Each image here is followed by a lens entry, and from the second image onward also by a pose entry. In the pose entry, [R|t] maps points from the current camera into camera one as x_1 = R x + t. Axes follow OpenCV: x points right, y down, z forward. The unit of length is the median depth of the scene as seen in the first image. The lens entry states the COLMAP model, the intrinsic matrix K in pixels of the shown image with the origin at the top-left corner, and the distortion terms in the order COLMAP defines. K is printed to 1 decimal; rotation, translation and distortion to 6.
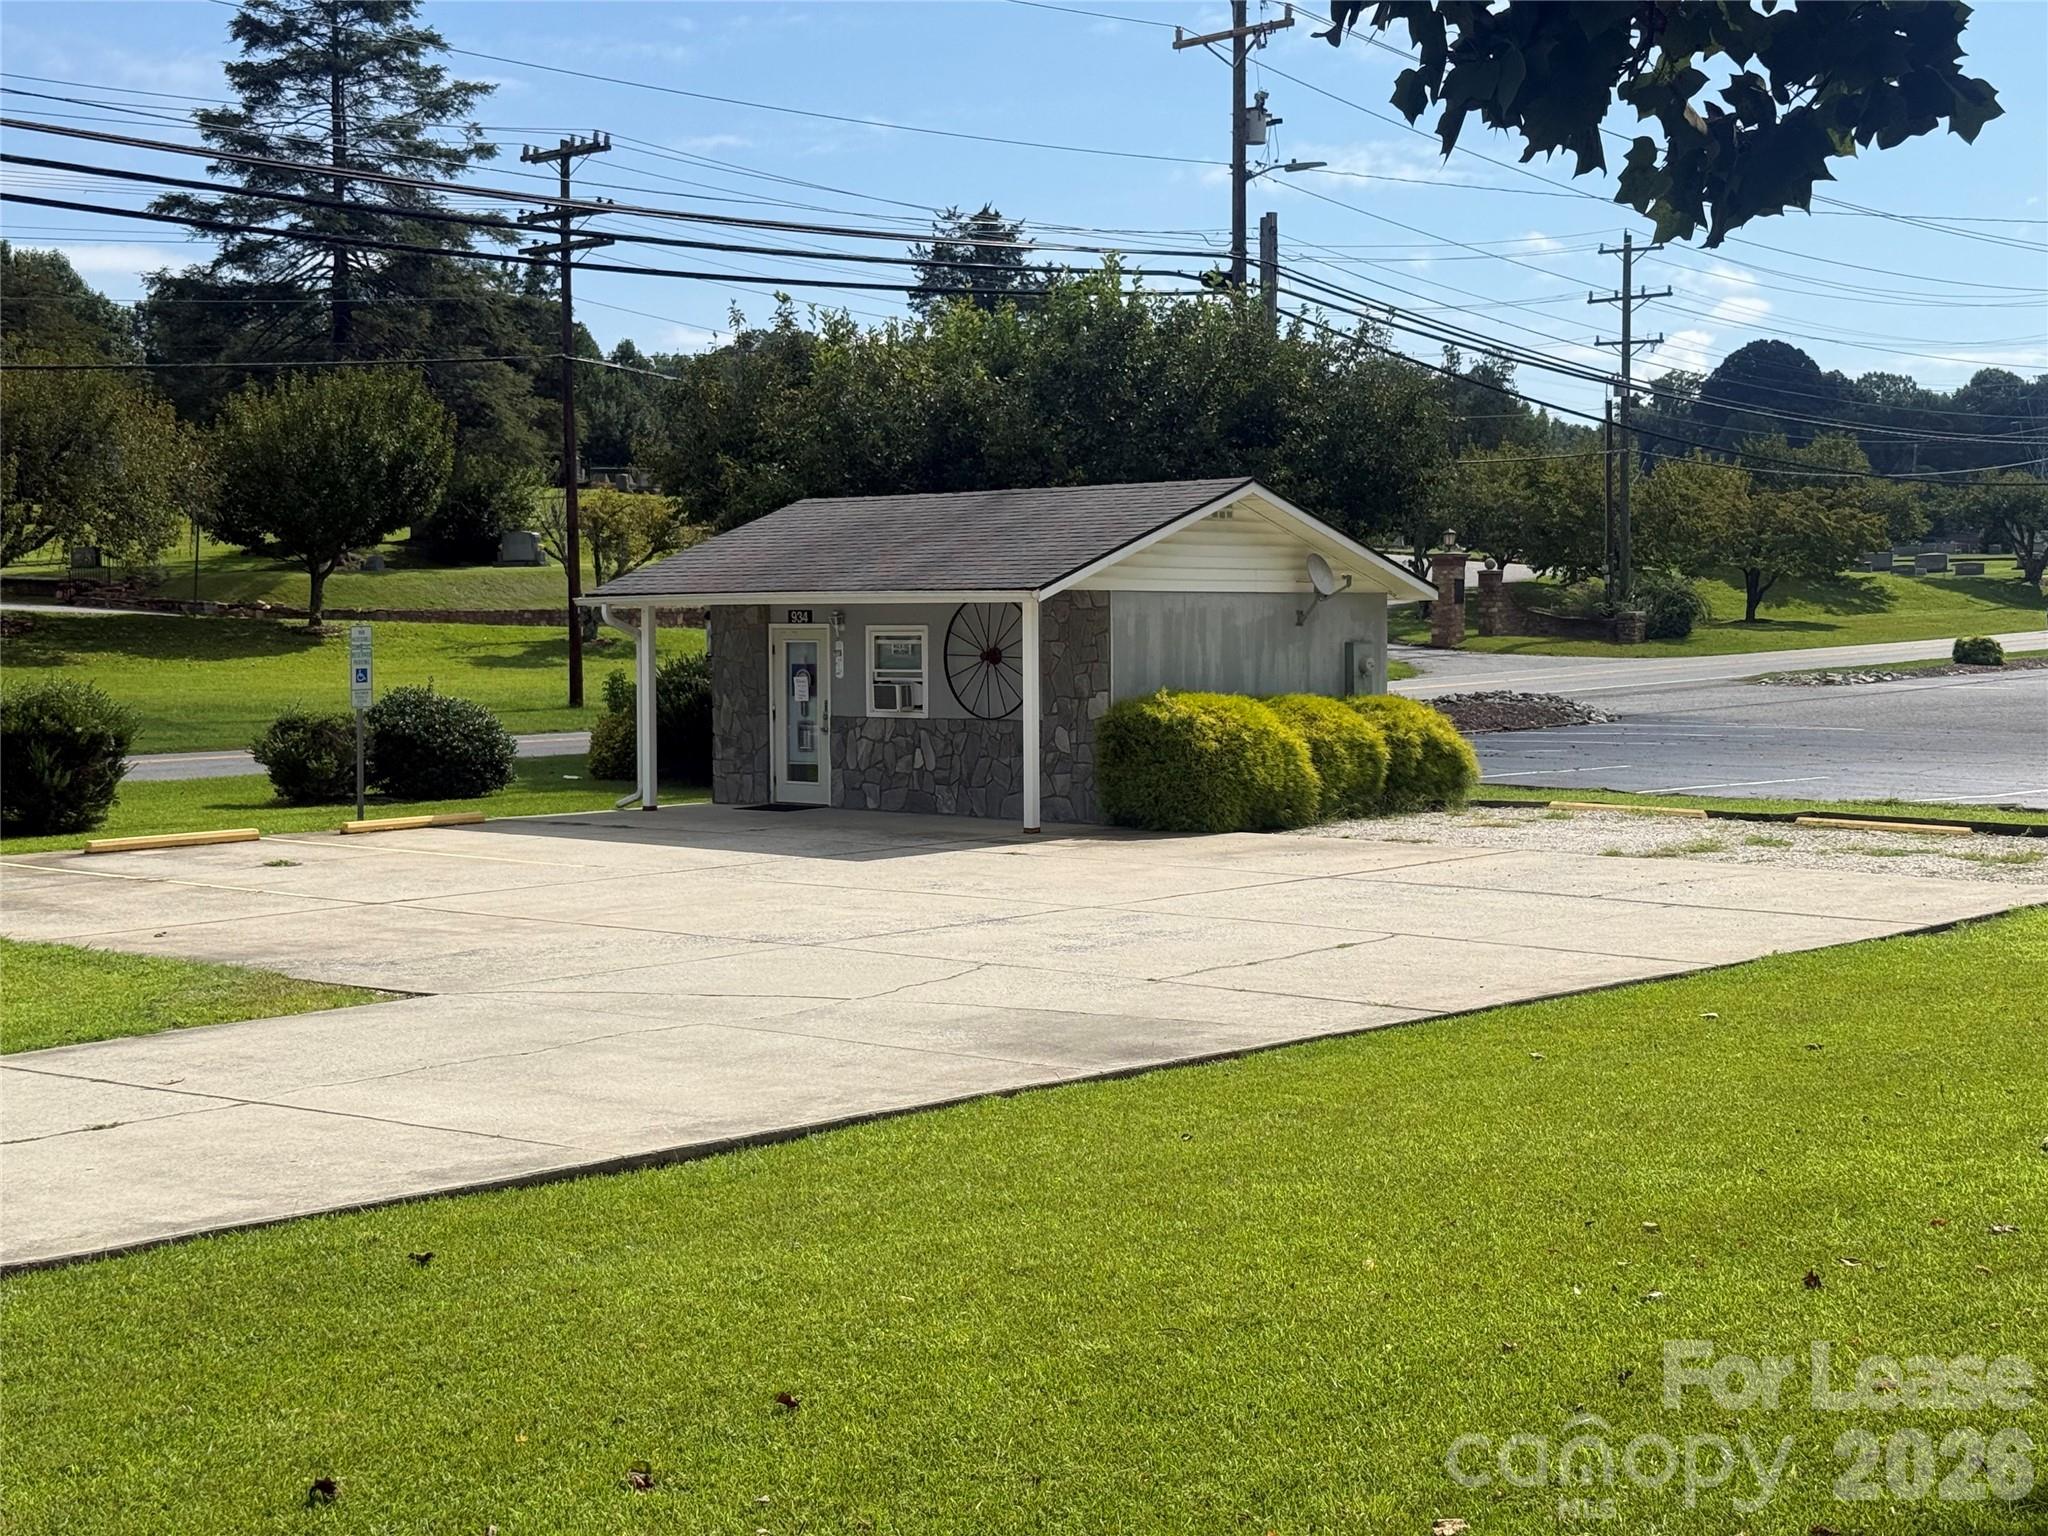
lens RADIAL K [[2913.4, 0, 985.1], [0, 2913.4, 731.7], [0, 0, 1]] dist [0.121755, 0.000000]
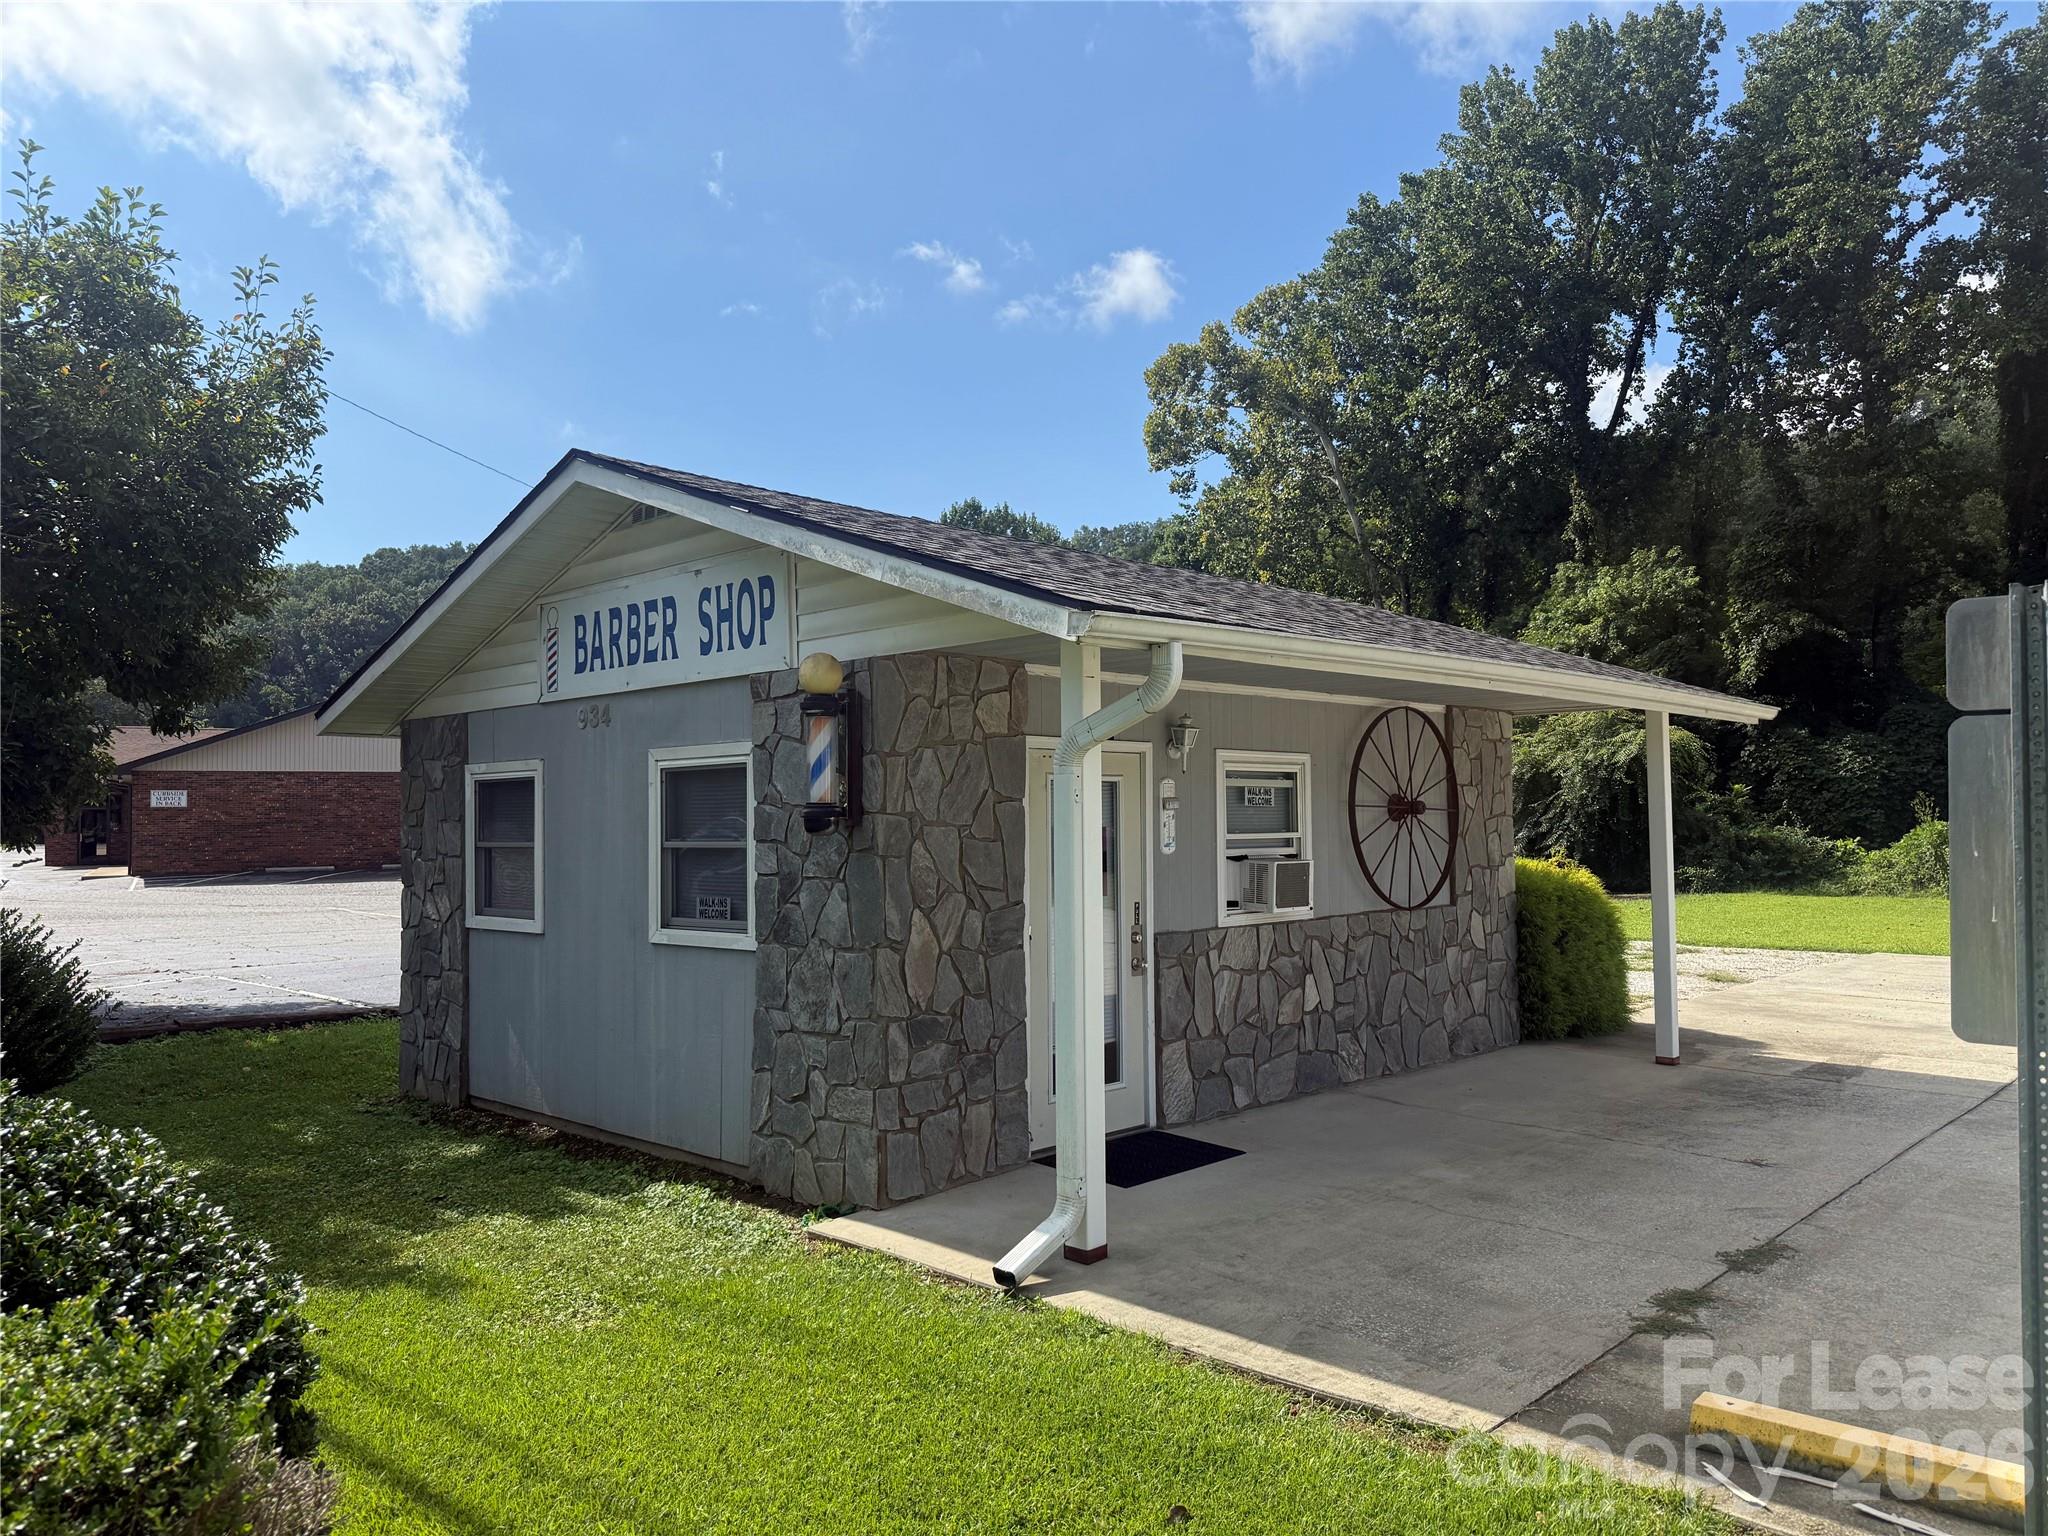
lens RADIAL K [[1449.6, 0, 1033.3], [0, 1449.6, 758.2], [0, 0, 1]] dist [0.020279, -0.044522]
pose [[0.005333, 0.051388, 0.998665, -0.301941], [0.049603, 0.997436, -0.051590, -0.023764], [-0.998755, 0.049812, 0.002770, 1.053446]]
